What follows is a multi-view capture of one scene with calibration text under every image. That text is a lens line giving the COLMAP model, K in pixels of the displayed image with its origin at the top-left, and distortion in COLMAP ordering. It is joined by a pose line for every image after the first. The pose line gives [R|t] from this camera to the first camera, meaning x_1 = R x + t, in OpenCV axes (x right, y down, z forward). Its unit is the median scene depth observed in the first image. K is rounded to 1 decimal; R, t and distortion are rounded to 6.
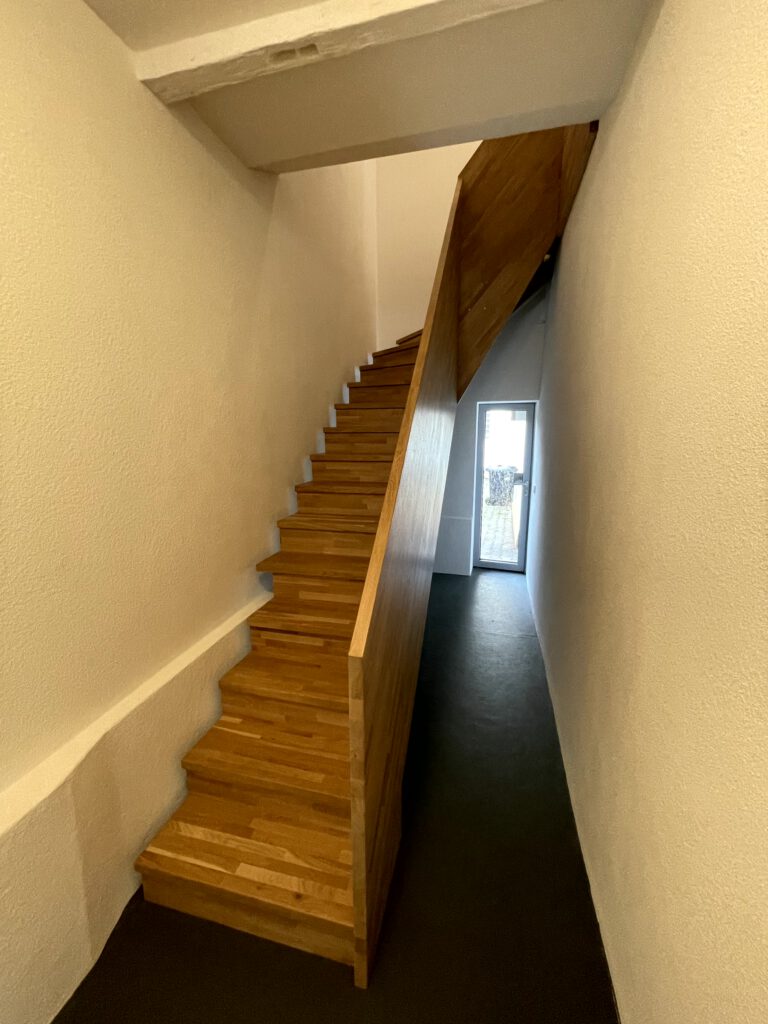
lens RADIAL K [[412.0, 0, 385.2], [0, 412.0, 507.8], [0, 0, 1]] dist [-0.008567, 0.000199]
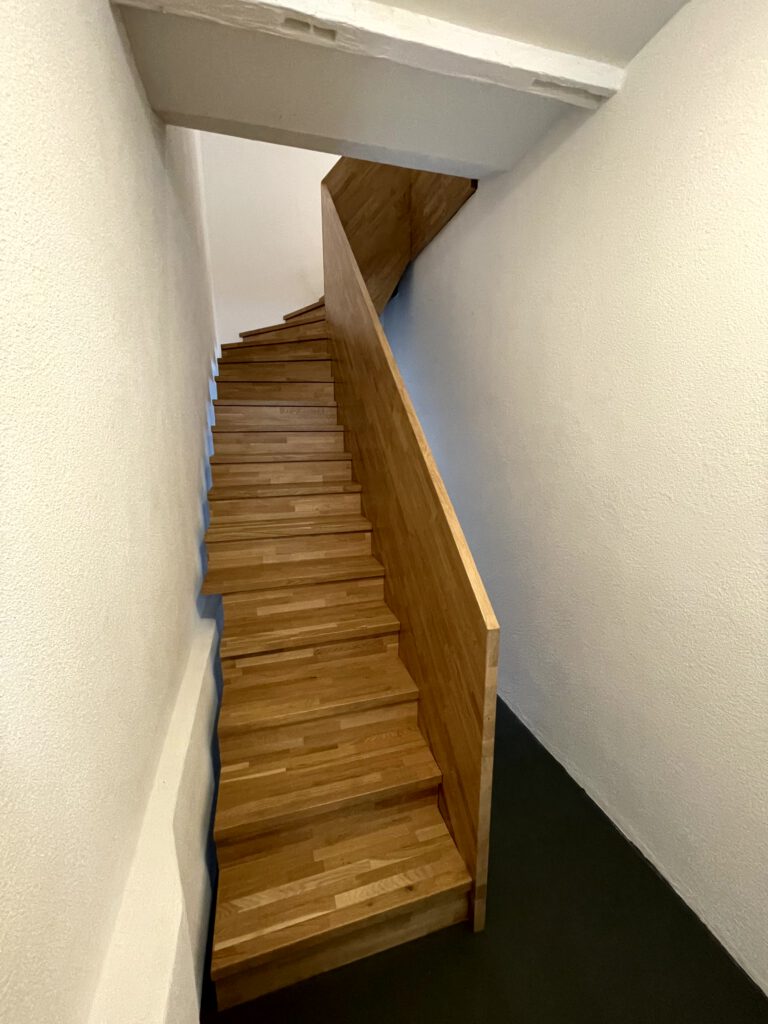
lens RADIAL K [[412.0, 0, 385.2], [0, 412.0, 507.8], [0, 0, 1]] dist [-0.008567, 0.000199]
pose [[0.859153, -0.096177, 0.502599, -0.487472], [0.095512, 0.995058, 0.027145, -0.015154], [-0.502726, 0.024682, 0.864093, 0.093494]]
